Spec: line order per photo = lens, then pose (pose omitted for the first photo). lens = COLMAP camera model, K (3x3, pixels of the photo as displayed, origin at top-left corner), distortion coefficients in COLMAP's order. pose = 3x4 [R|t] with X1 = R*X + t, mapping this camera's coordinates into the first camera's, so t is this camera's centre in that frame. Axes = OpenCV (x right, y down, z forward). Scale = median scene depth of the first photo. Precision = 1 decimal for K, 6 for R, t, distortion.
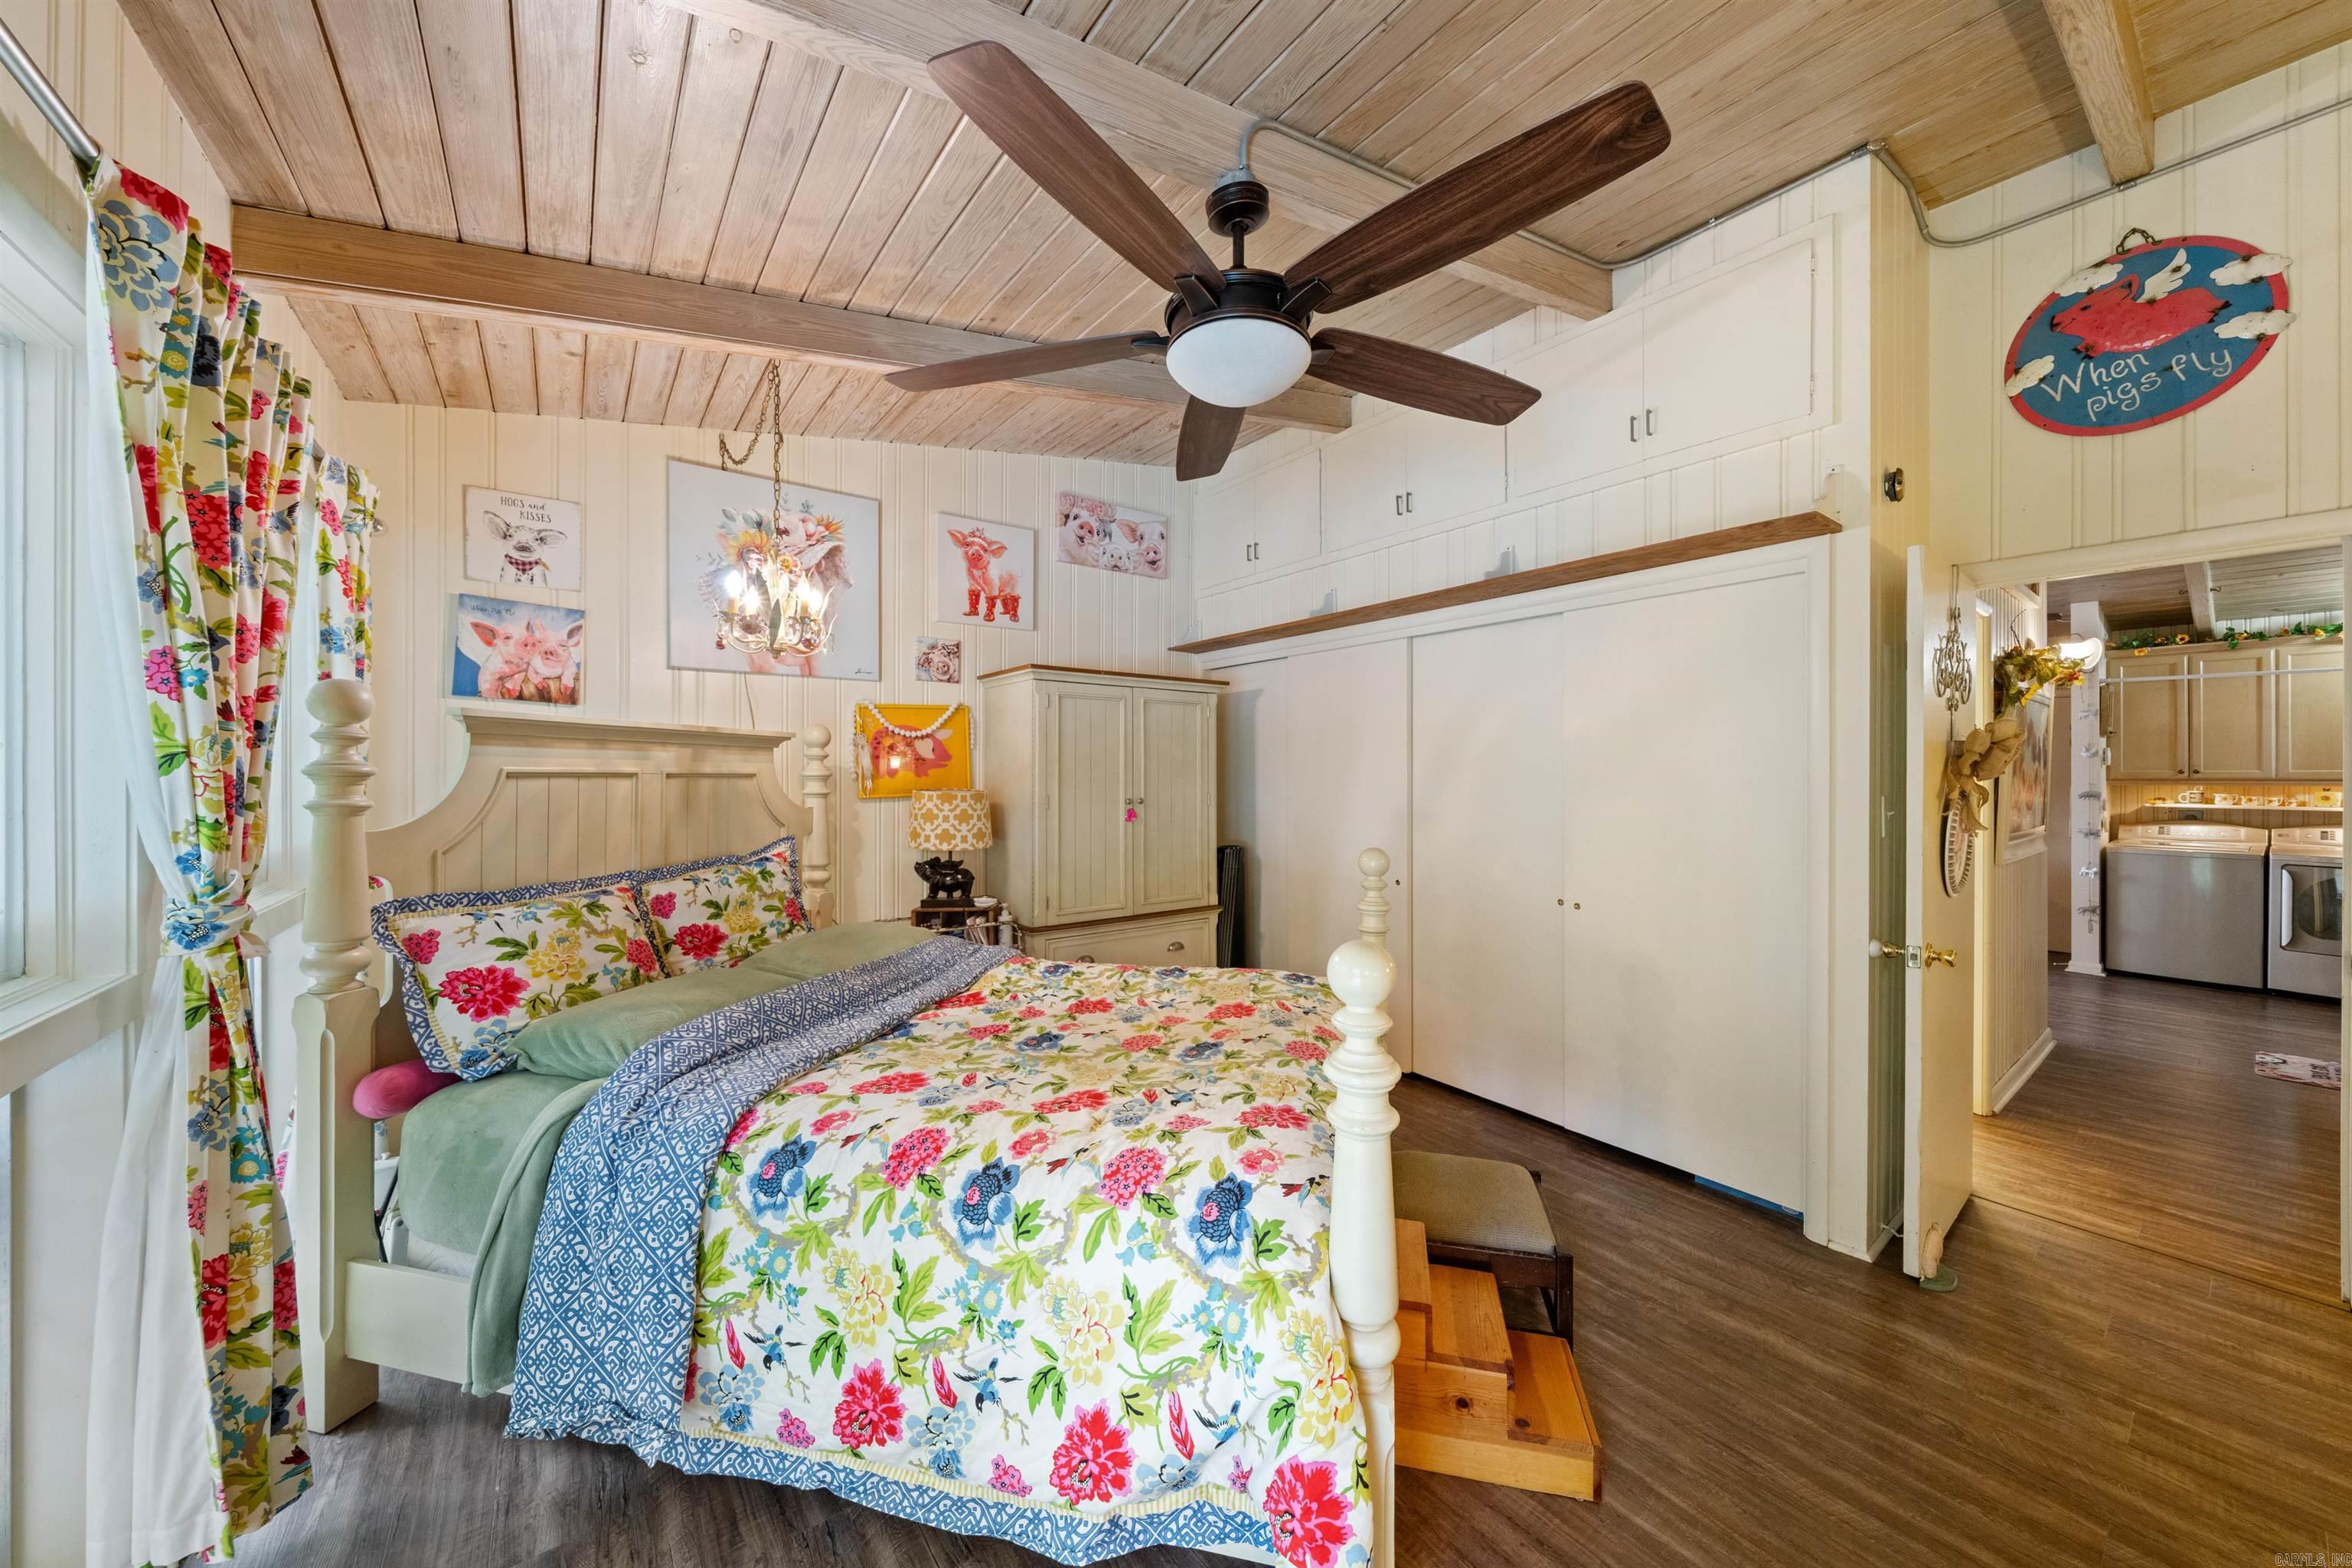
lens RADIAL K [[819.6, 0, 1174.3], [0, 819.6, 775.1], [0, 0, 1]] dist [0.000179, -0.000015]
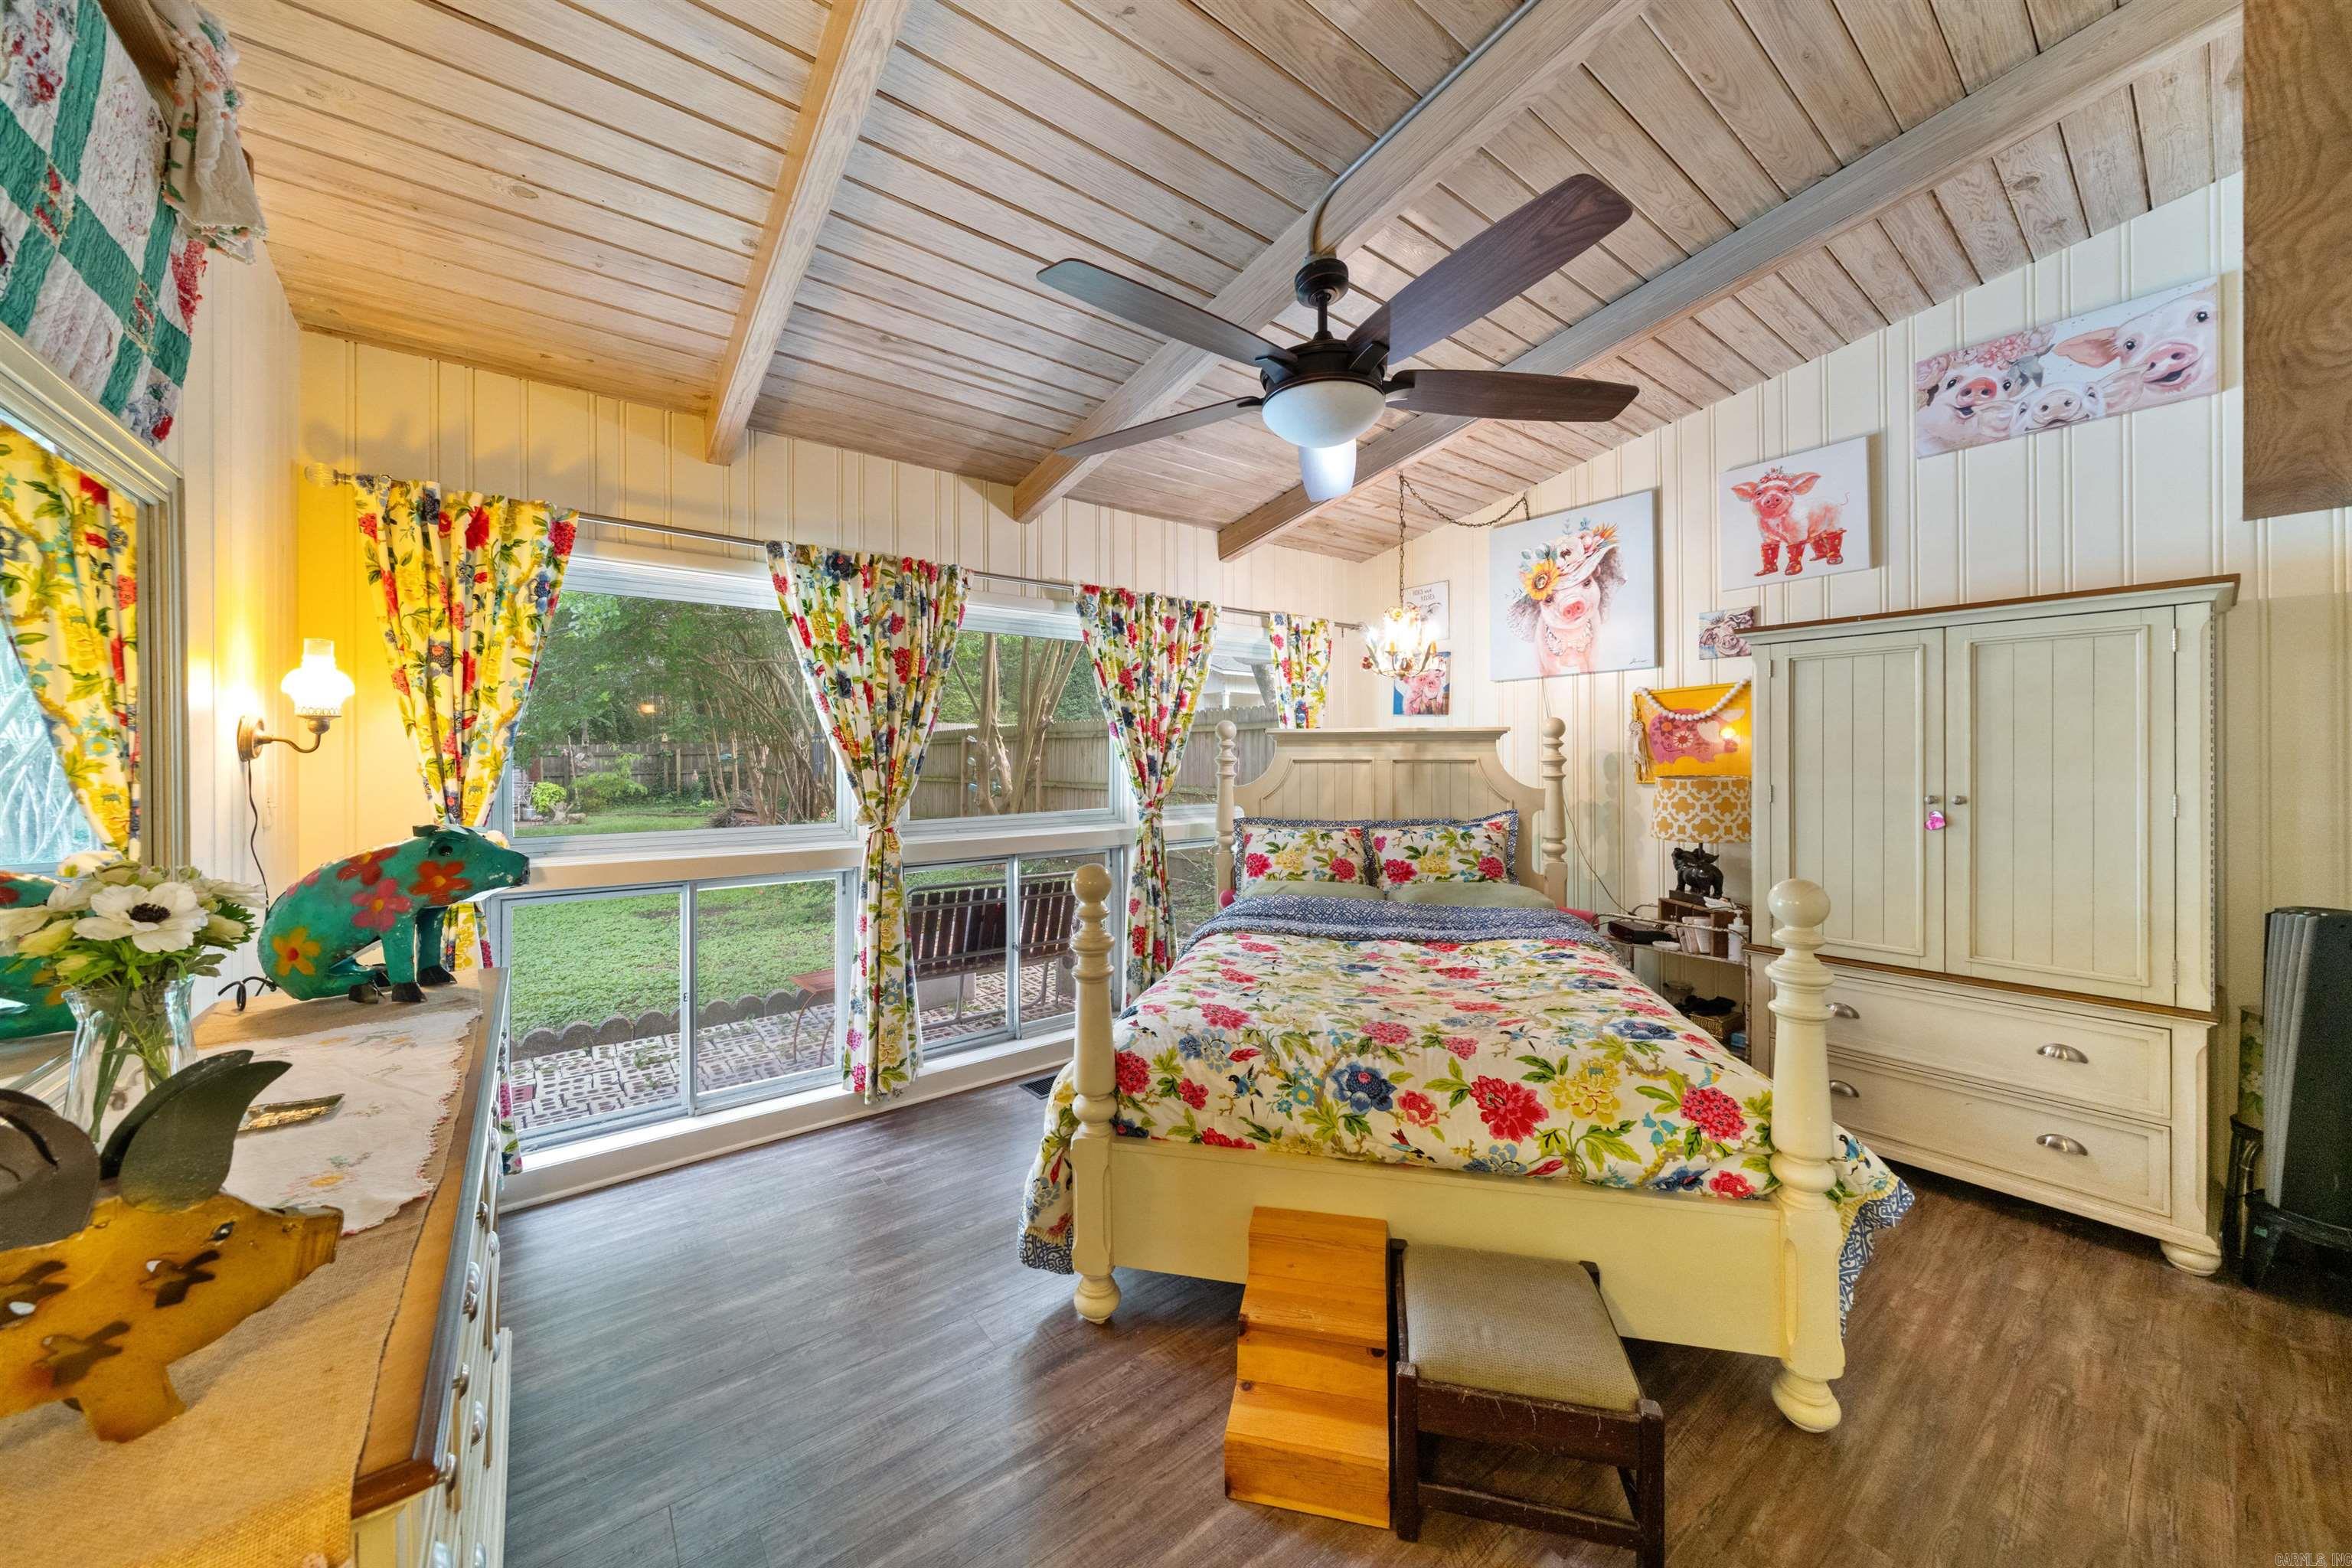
lens RADIAL K [[819.6, 0, 1172.4], [0, 819.6, 765.4], [0, 0, 1]] dist [0.000179, -0.000015]
pose [[0.012550, 0.005747, -0.999905, 0.647874], [0.002117, 0.999981, 0.005774, -0.001420], [0.999919, -0.002190, 0.012537, 0.397081]]
